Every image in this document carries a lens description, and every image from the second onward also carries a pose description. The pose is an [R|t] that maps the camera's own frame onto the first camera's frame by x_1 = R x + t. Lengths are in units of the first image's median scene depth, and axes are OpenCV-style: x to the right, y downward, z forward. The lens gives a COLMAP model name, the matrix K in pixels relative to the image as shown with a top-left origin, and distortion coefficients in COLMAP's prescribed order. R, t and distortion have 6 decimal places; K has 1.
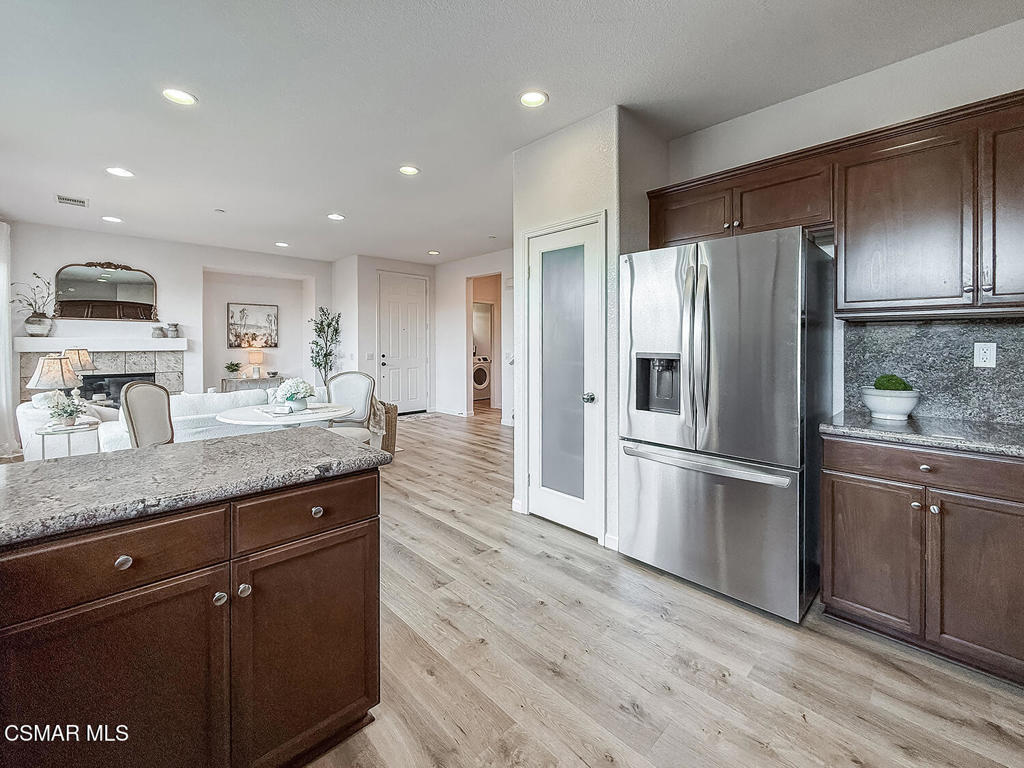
lens RADIAL K [[428.7, 0, 519.8], [0, 428.7, 374.2], [0, 0, 1]] dist [-0.000646, 0.000004]
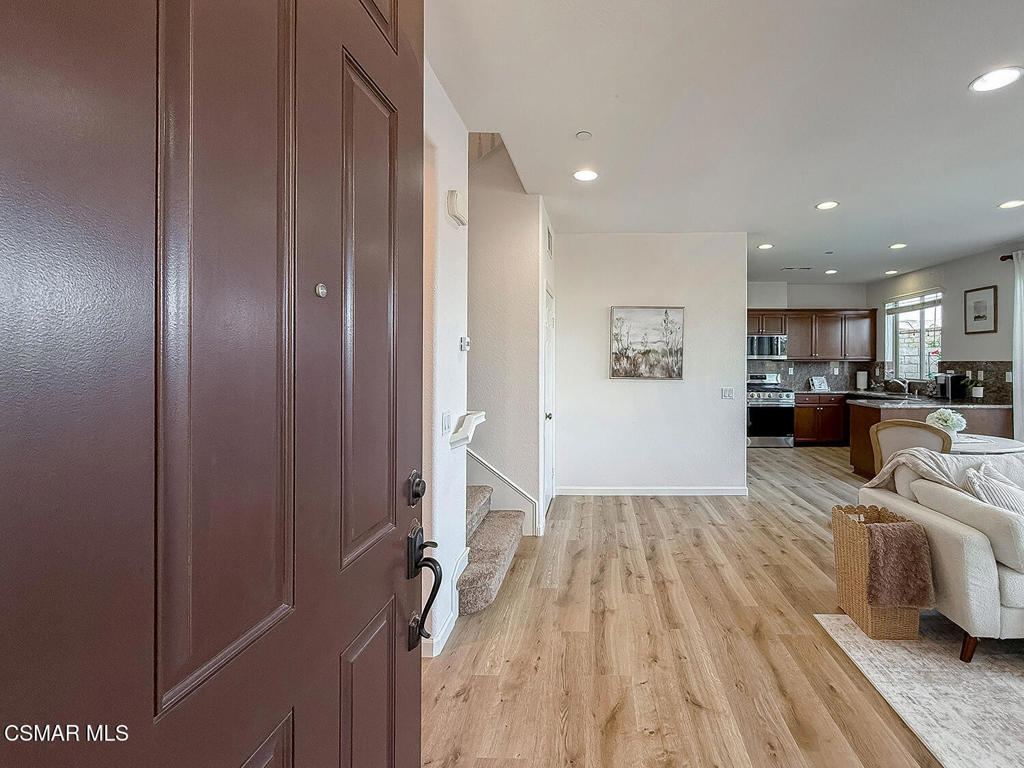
lens RADIAL K [[452.0, 0, 575.6], [0, 452.0, 362.9], [0, 0, 1]] dist [-0.000603, -0.000210]
pose [[-0.670246, 0.002536, 0.742134, -1.357671], [0.061993, 0.996691, 0.052582, -0.402078], [-0.739545, 0.081250, -0.668185, 4.394039]]
